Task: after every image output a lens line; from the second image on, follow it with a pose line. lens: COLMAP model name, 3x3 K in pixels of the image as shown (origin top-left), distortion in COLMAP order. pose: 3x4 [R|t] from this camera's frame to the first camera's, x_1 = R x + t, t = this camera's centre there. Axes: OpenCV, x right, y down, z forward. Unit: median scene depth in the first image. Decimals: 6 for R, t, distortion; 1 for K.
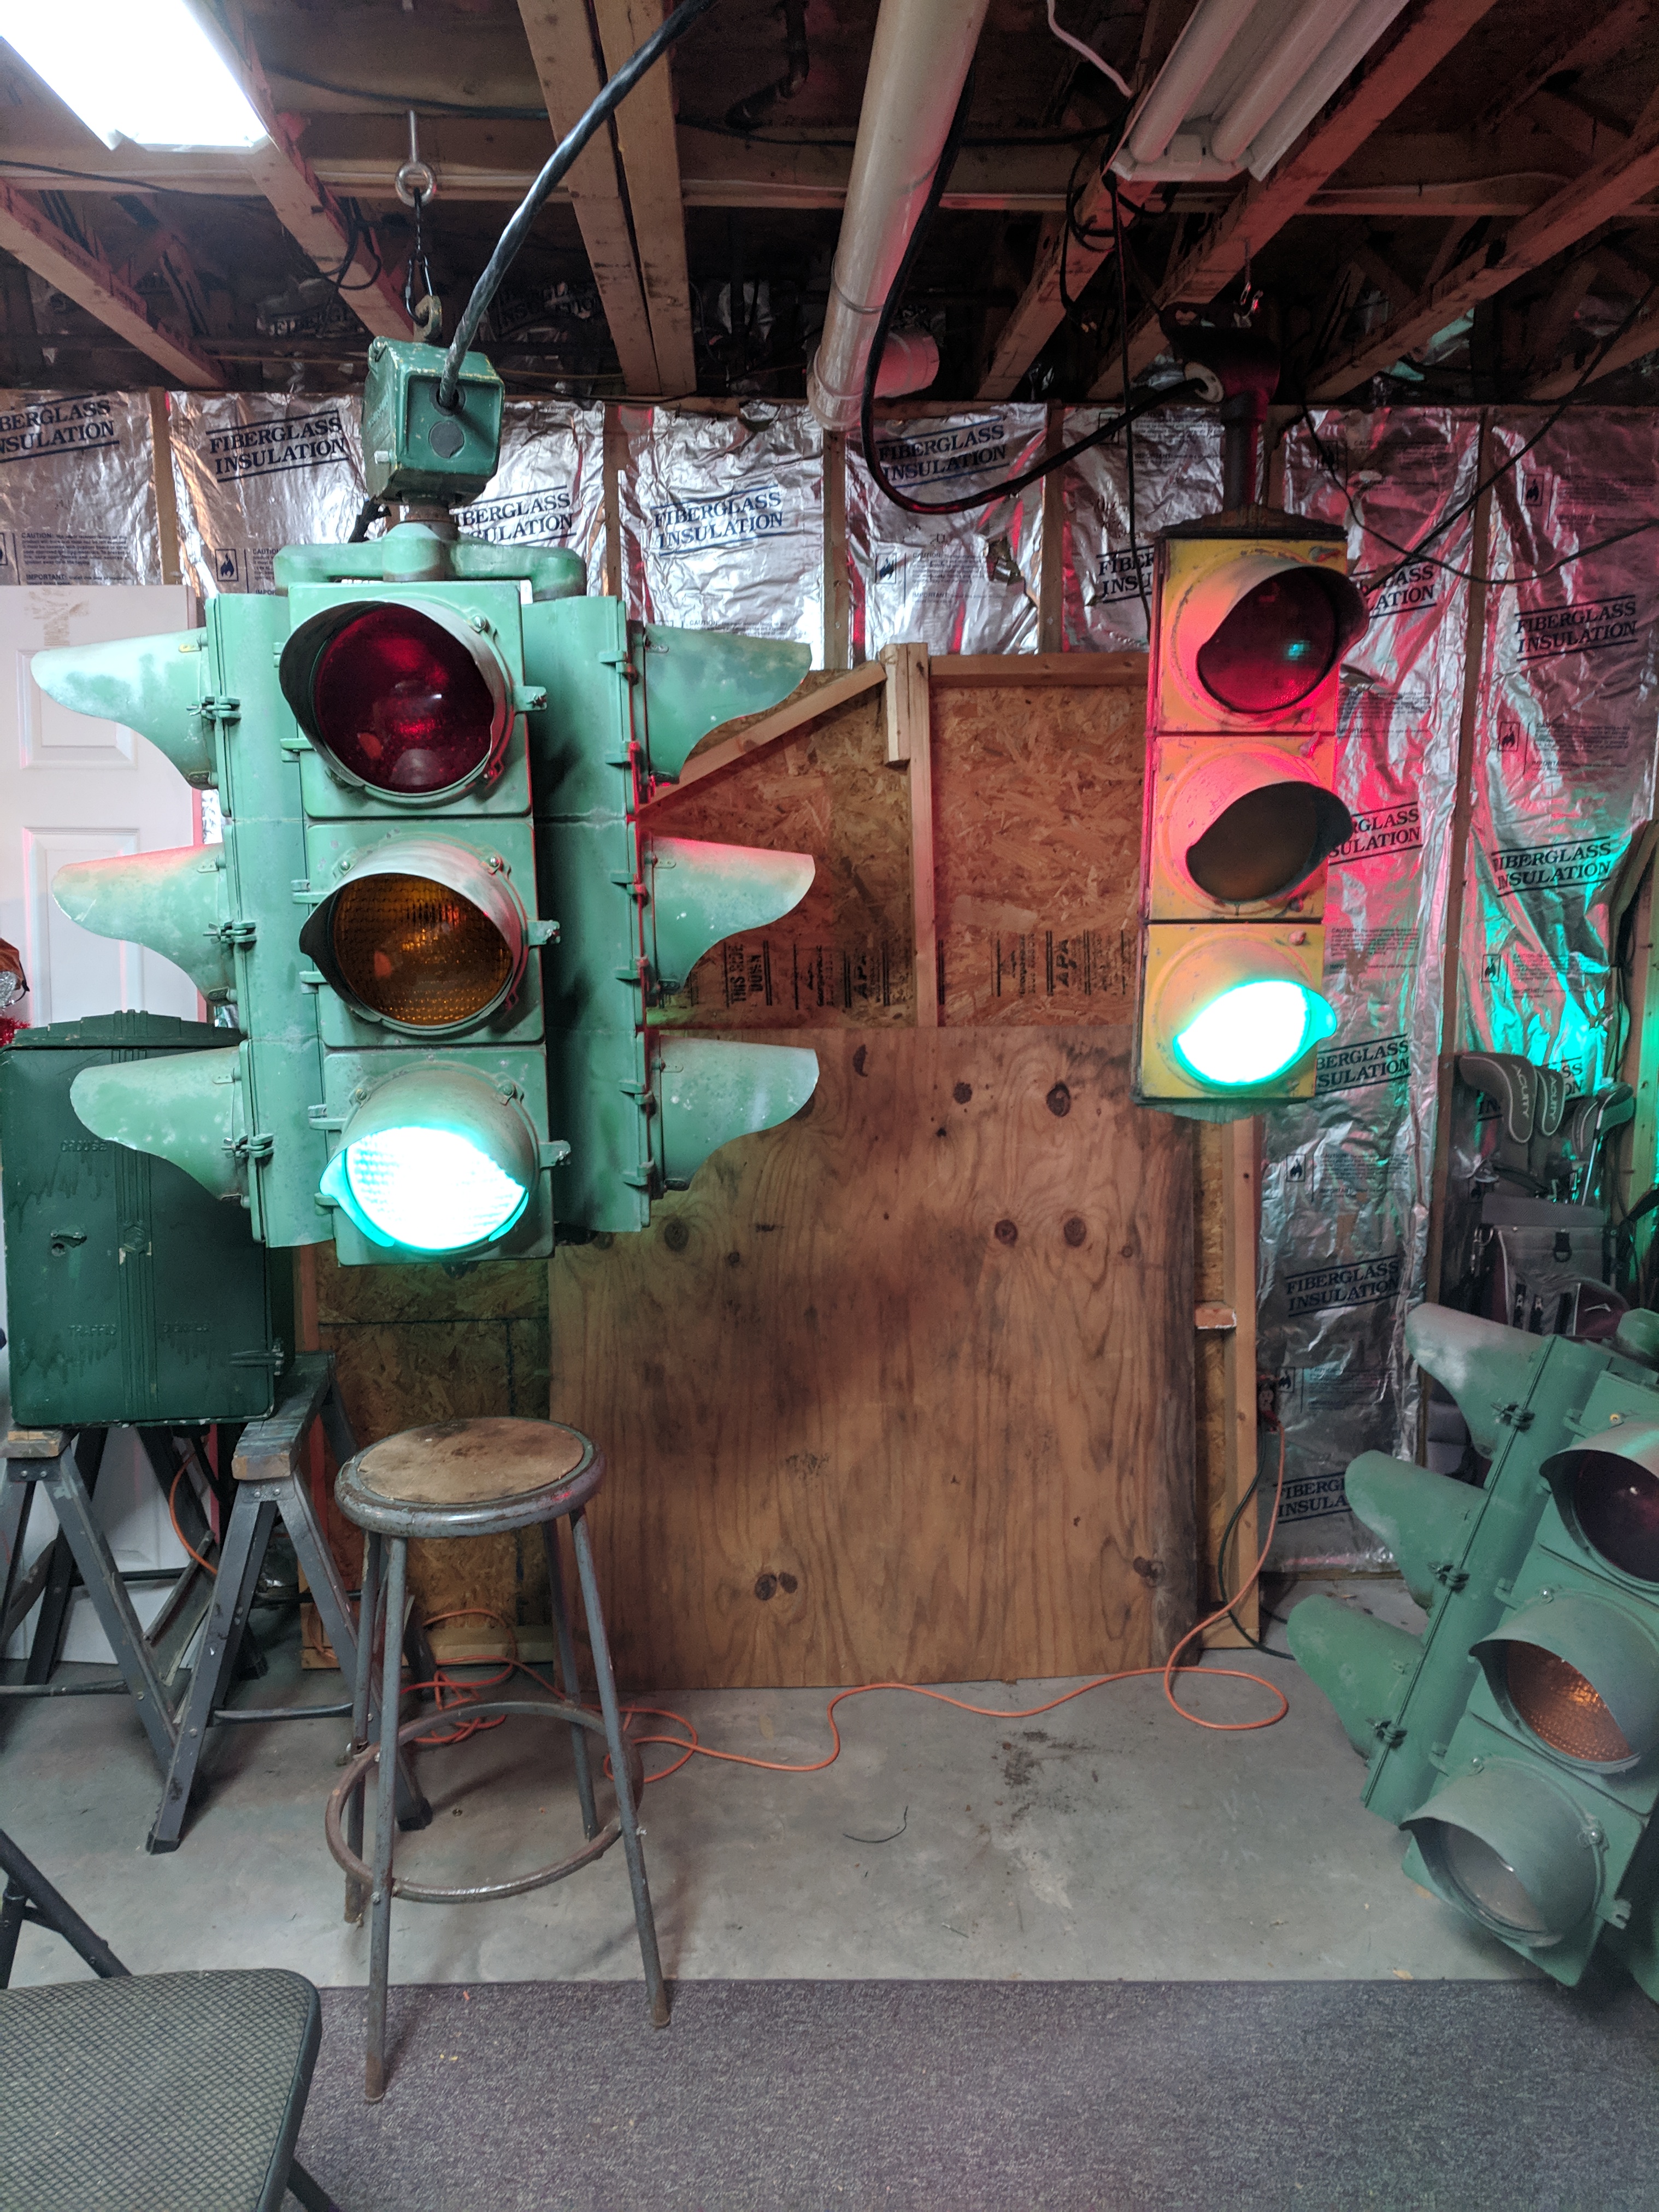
lens RADIAL K [[1637.9, 0, 809.3], [0, 1637.9, 1108.9], [0, 0, 1]] dist [-0.026065, 0.022437]
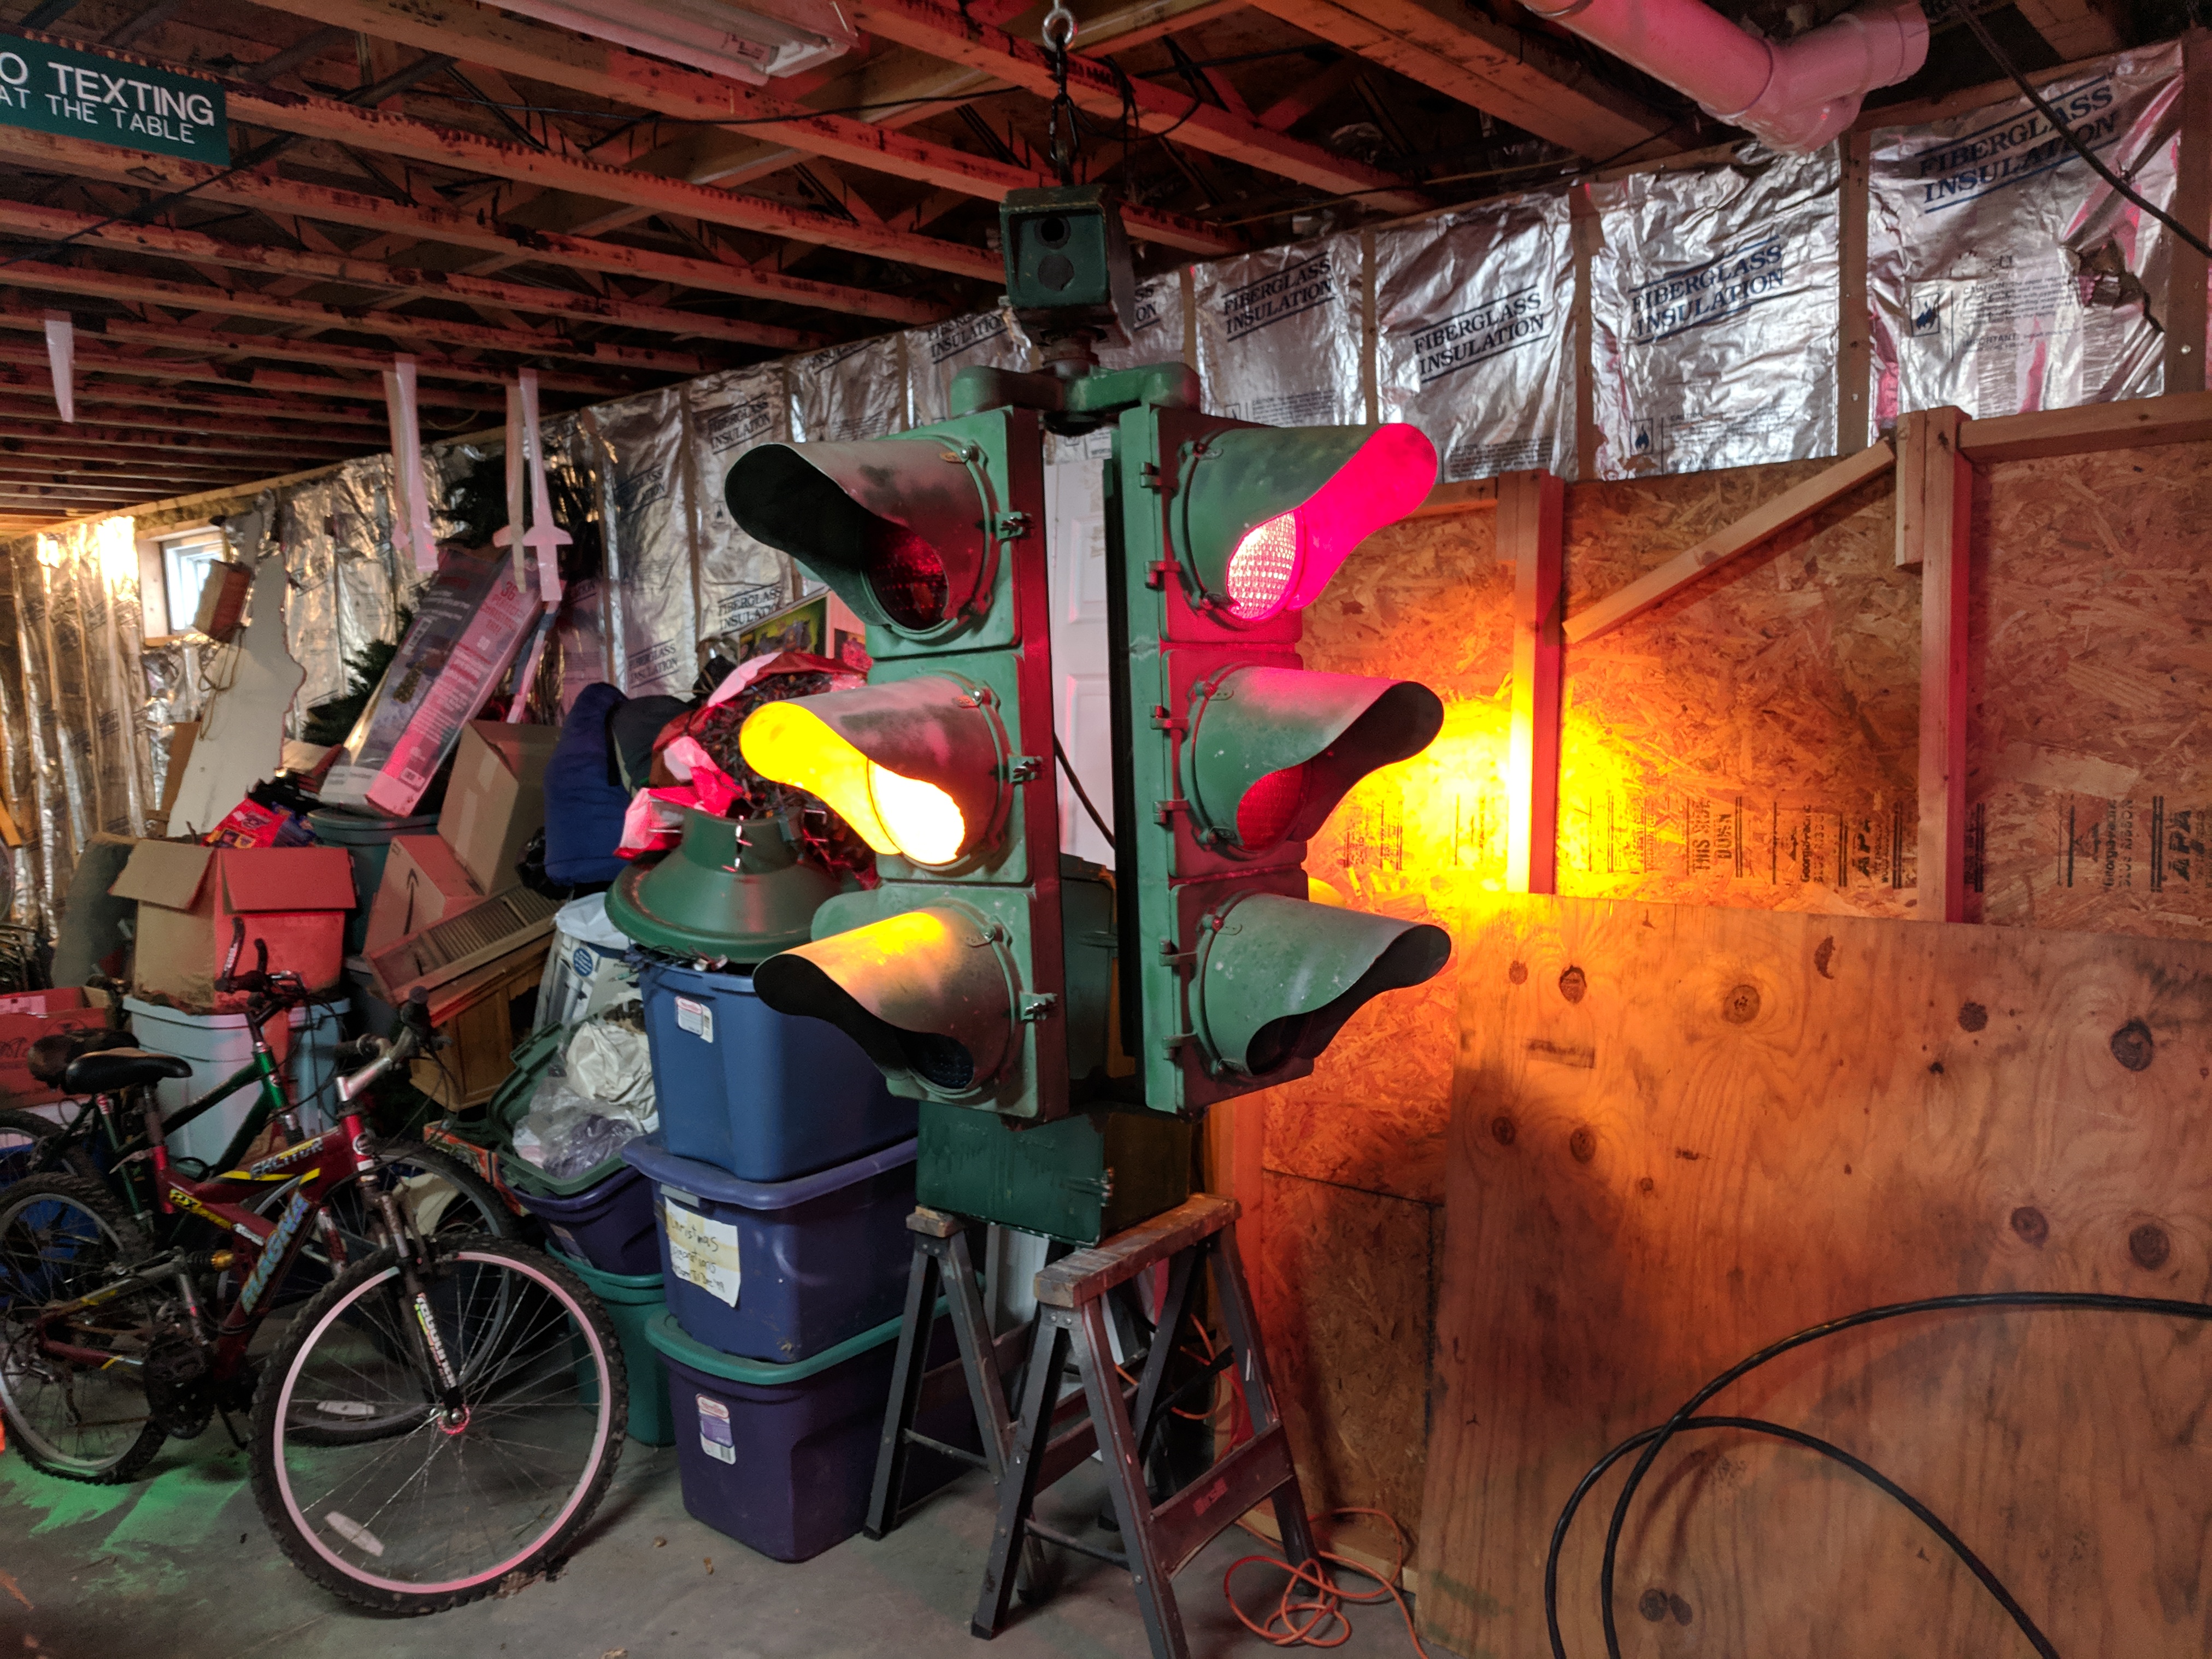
lens RADIAL K [[1637.9, 0, 1100.2], [0, 1637.9, 831.4], [0, 0, 1]] dist [-0.026065, 0.022437]
pose [[0.711459, 0.048871, -0.701026, 0.315580], [-0.102213, 0.994167, -0.034428, -0.026627], [0.695254, 0.096148, 0.712304, 0.217504]]
